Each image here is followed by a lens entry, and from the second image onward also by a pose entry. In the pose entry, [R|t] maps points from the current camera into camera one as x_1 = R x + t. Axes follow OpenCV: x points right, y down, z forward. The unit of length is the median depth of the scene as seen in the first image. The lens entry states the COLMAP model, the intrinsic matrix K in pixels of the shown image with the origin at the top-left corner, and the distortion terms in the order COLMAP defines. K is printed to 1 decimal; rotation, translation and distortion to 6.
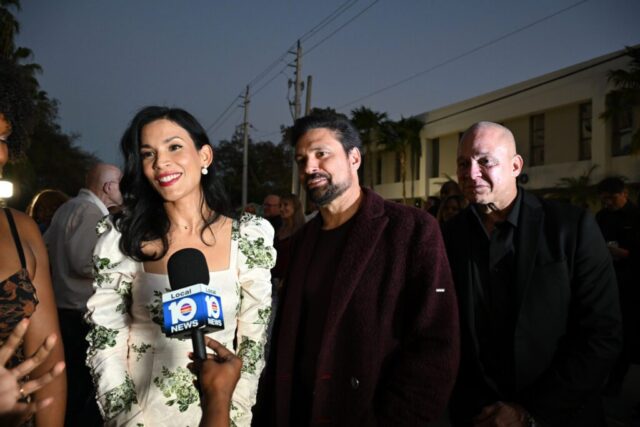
lens RADIAL K [[442.8, 0, 320.0], [0, 442.8, 213.5], [0, 0, 1]] dist [-0.003829, -0.005840]
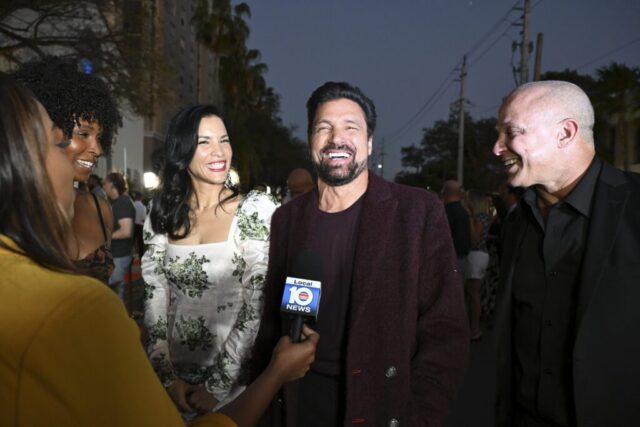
lens RADIAL K [[500.5, 0, 320.0], [0, 500.5, 213.5], [0, 0, 1]] dist [-0.004981, -0.000101]
pose [[0.864470, 0.018267, -0.502353, 0.574643], [-0.008499, 0.999728, 0.021728, 0.023276], [0.502613, -0.014513, 0.864390, -0.016907]]
